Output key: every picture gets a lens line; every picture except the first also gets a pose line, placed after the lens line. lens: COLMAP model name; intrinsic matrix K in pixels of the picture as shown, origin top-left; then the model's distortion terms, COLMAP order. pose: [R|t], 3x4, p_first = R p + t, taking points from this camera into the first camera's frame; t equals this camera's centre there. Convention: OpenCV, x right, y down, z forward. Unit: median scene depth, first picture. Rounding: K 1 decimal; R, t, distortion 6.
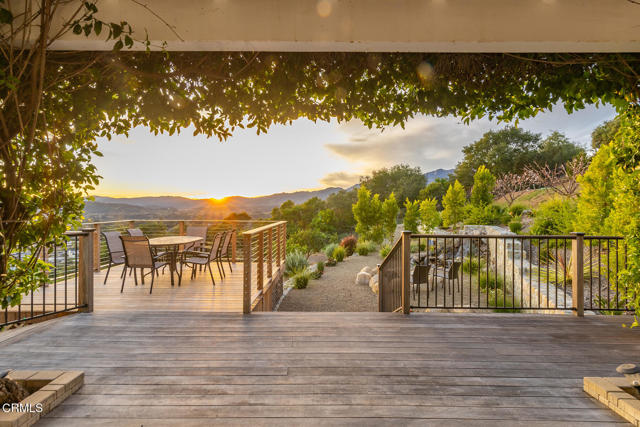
lens RADIAL K [[334.9, 0, 317.0], [0, 334.9, 207.9], [0, 0, 1]] dist [0.001329, 0.000346]
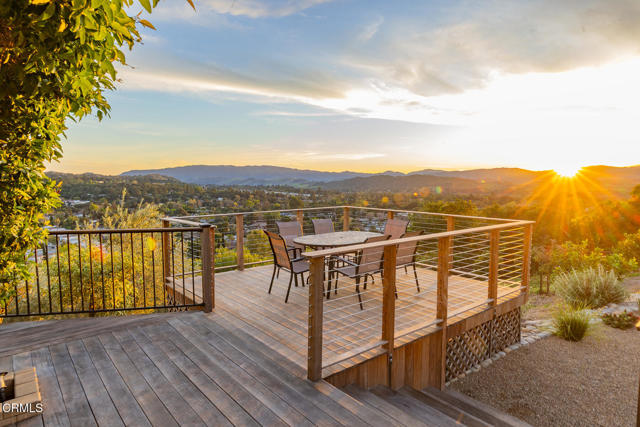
lens RADIAL K [[374.9, 0, 320.7], [0, 374.9, 213.0], [0, 0, 1]] dist [0.003800, -0.000676]
pose [[0.644466, 0.065676, -0.761807, 0.255045], [-0.001188, 0.996389, 0.084895, -0.047632], [0.764632, -0.053807, 0.642217, 0.463075]]
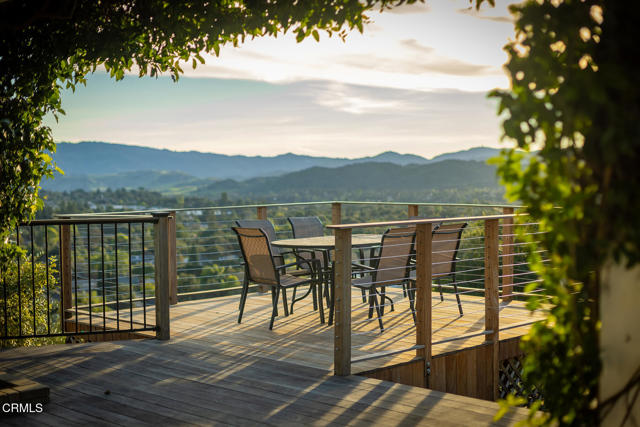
lens RADIAL K [[904.0, 0, 318.1], [0, 904.0, 214.8], [0, 0, 1]] dist [0.039630, 0.000000]
pose [[0.718539, 0.021140, -0.695165, 0.615777], [0.011001, 0.999067, 0.041753, -0.004476], [0.695400, -0.037649, 0.717636, -0.043397]]
